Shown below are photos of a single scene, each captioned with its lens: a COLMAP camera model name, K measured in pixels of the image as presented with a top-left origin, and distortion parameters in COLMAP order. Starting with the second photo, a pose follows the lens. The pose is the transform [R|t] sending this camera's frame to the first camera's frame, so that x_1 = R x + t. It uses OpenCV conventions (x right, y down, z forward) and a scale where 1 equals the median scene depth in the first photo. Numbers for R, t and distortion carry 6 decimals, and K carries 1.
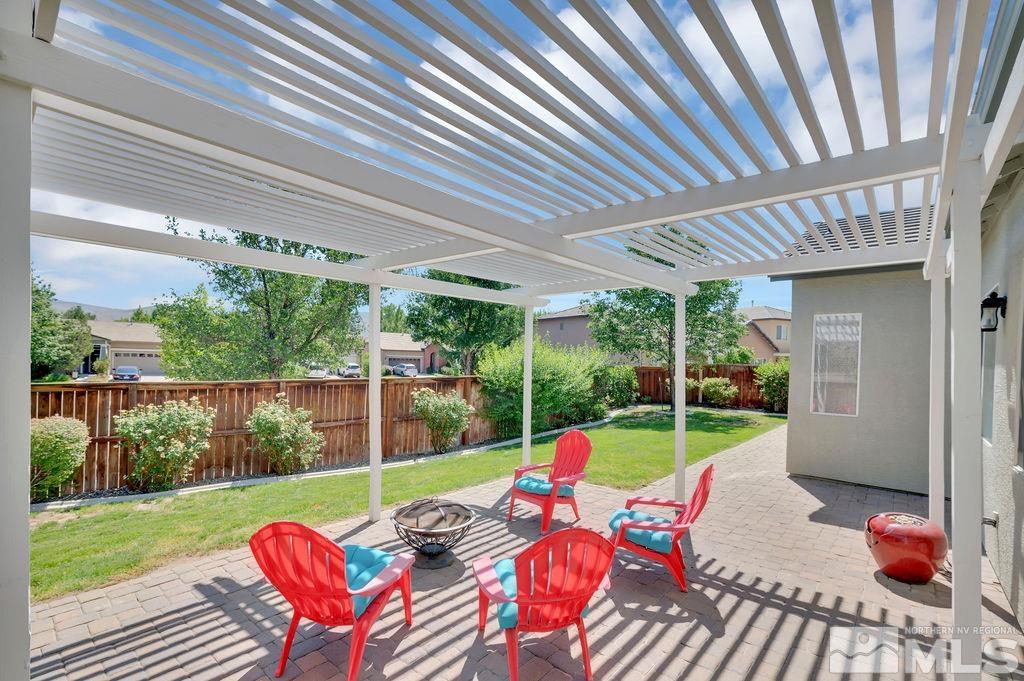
lens RADIAL K [[460.1, 0, 513.2], [0, 460.1, 353.7], [0, 0, 1]] dist [0.000239, 0.000064]
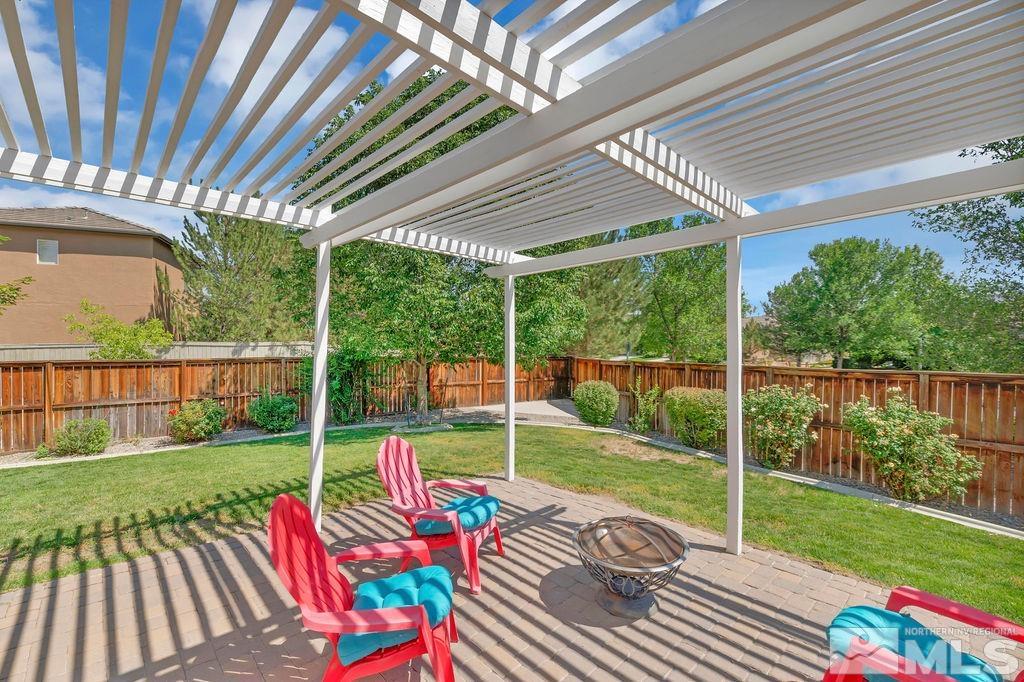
lens RADIAL K [[462.1, 0, 512.0], [0, 462.1, 341.0], [0, 0, 1]] dist [0.000191, -0.000042]
pose [[-0.112093, -0.019500, -0.993506, 0.355216], [0.015232, 0.999656, -0.021339, 0.016250], [0.993581, -0.017525, -0.111757, 0.507629]]
